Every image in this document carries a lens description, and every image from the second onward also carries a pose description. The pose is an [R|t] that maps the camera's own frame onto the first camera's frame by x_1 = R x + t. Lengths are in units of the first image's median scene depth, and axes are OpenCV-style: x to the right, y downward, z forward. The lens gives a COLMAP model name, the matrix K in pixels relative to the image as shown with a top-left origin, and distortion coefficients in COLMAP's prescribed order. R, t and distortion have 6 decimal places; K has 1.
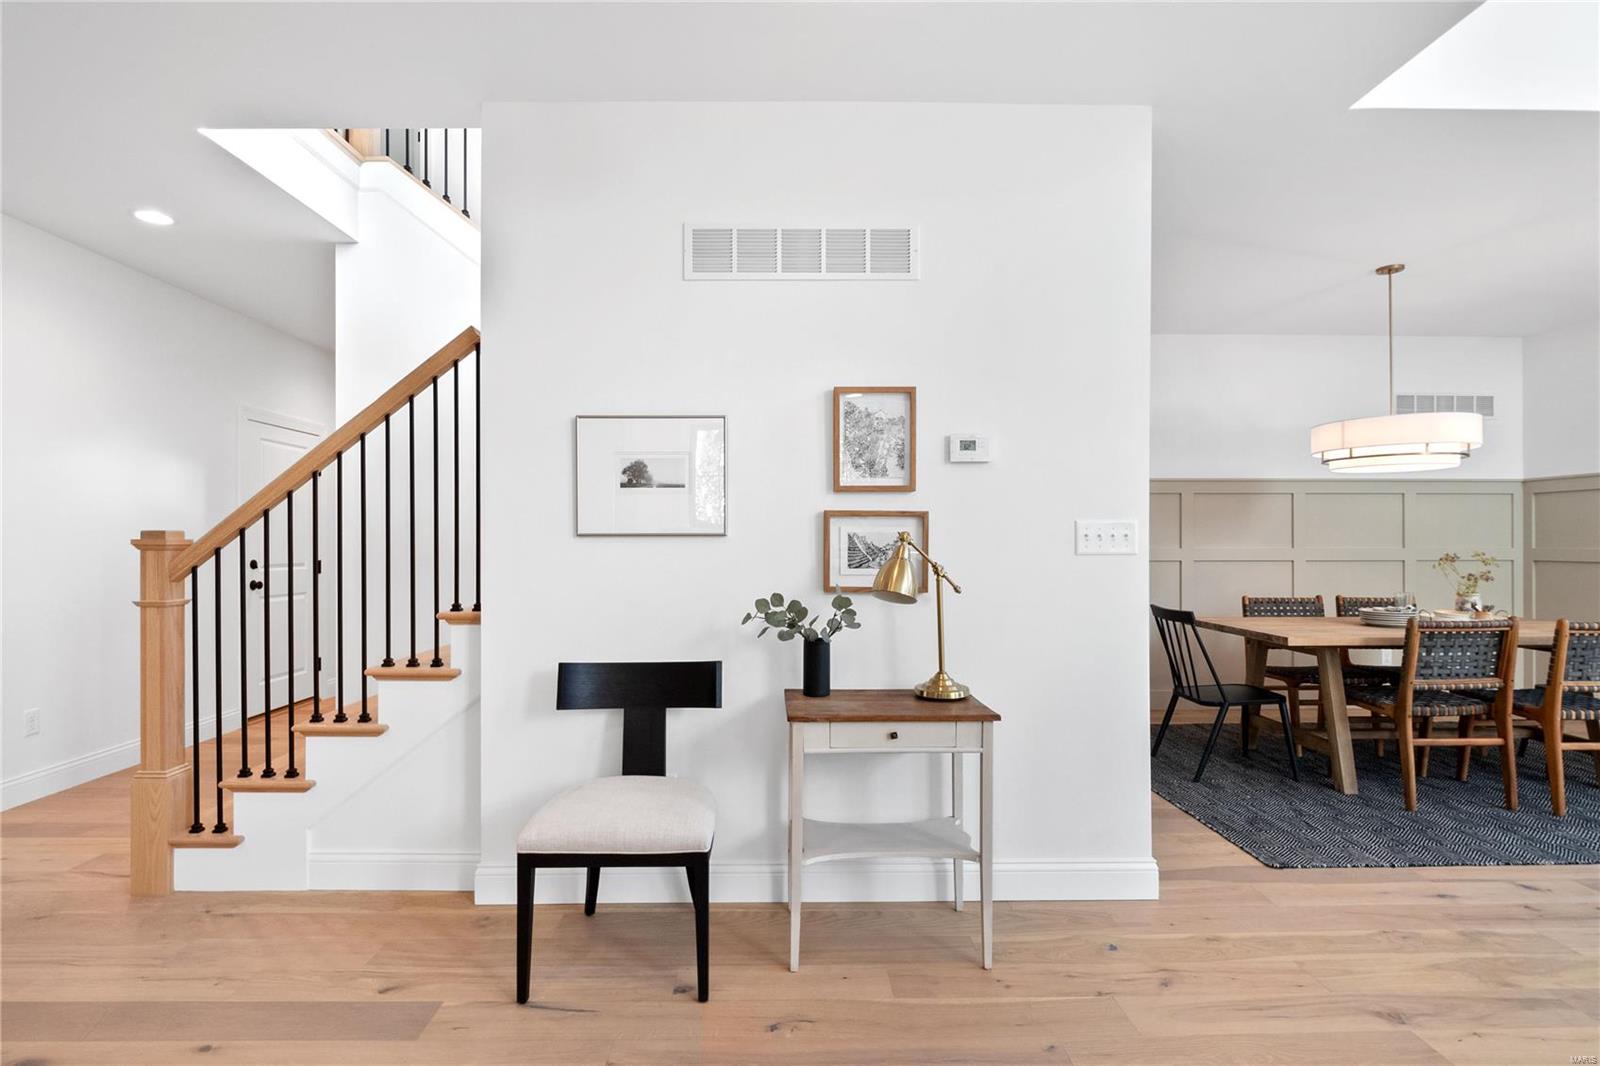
lens RADIAL K [[772.7, 0, 795.2], [0, 772.7, 540.7], [0, 0, 1]] dist [-0.009573, -0.000380]
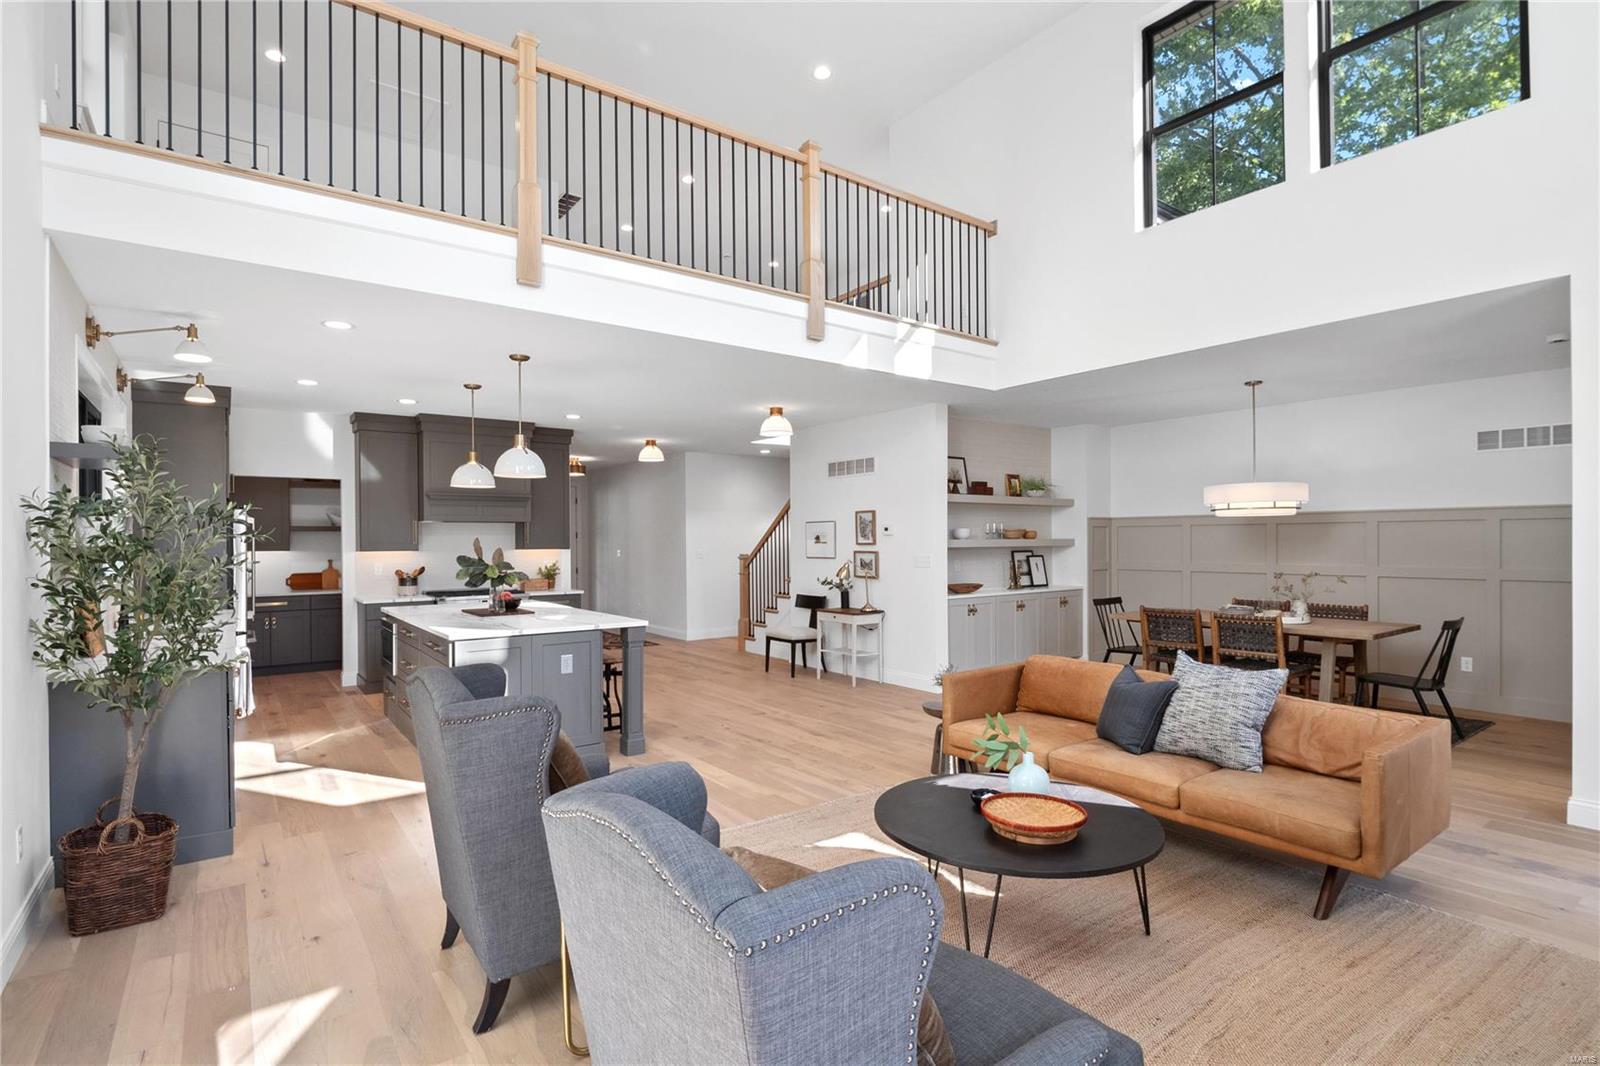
lens RADIAL K [[768.9, 0, 795.9], [0, 768.9, 539.0], [0, 0, 1]] dist [-0.001708, -0.004108]
pose [[0.584420, -0.005817, -0.811430, 1.800337], [0.005281, 0.999980, -0.003365, -0.056820], [0.811434, -0.002319, 0.584439, -0.747798]]
